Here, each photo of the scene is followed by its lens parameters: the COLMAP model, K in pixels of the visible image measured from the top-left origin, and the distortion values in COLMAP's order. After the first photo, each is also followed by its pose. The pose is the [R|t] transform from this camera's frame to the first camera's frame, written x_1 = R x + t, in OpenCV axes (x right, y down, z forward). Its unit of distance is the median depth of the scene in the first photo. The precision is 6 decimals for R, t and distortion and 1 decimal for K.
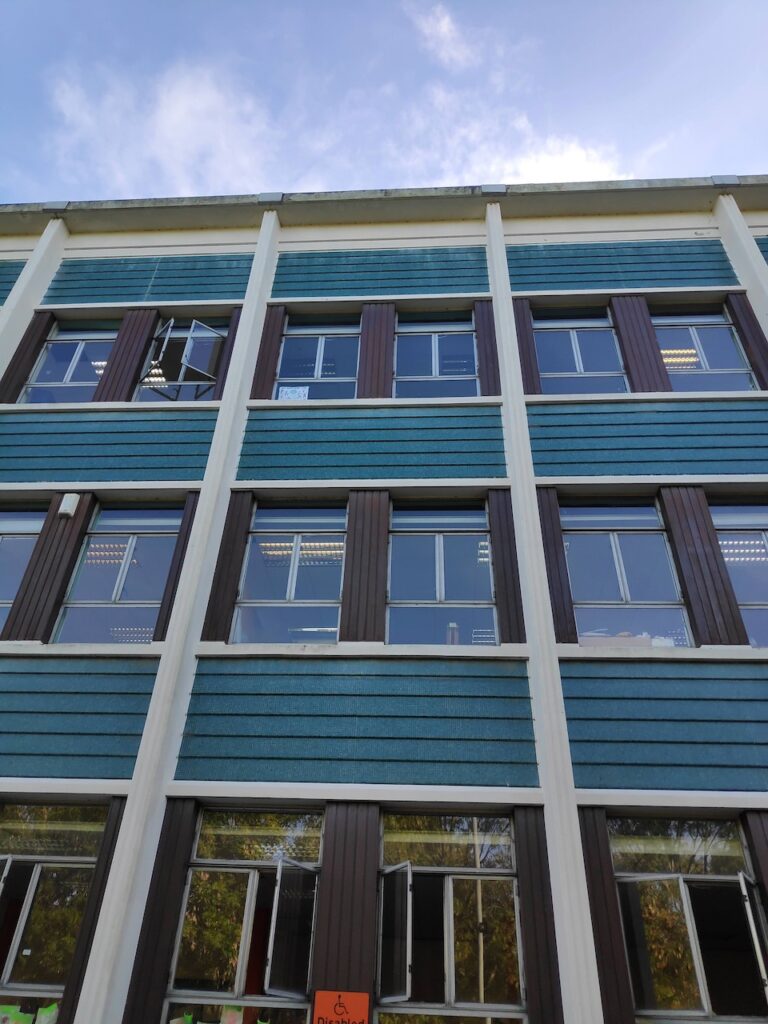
lens RADIAL K [[724.1, 0, 377.4], [0, 724.1, 512.8], [0, 0, 1]] dist [0.020474, -0.042971]
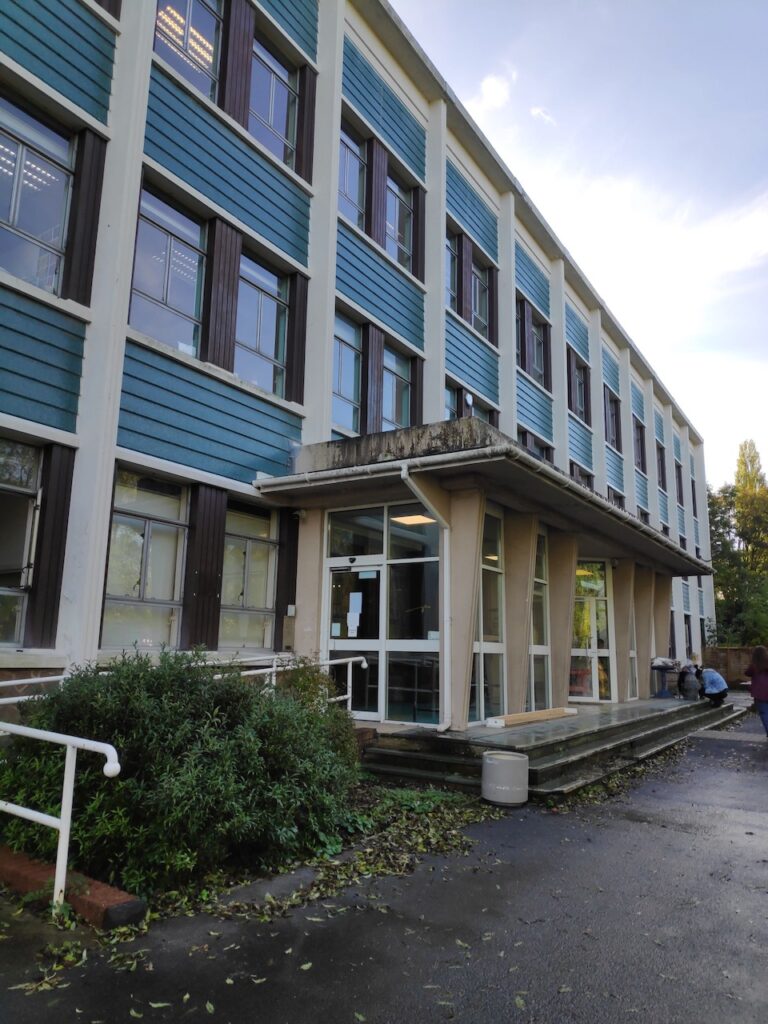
lens RADIAL K [[724.1, 0, 379.4], [0, 724.1, 516.7], [0, 0, 1]] dist [0.020474, -0.042971]
pose [[0.477173, 0.116679, 0.871029, -0.499013], [-0.537845, 0.822618, 0.184452, 0.005377], [-0.695003, -0.556494, 0.455287, 0.038453]]
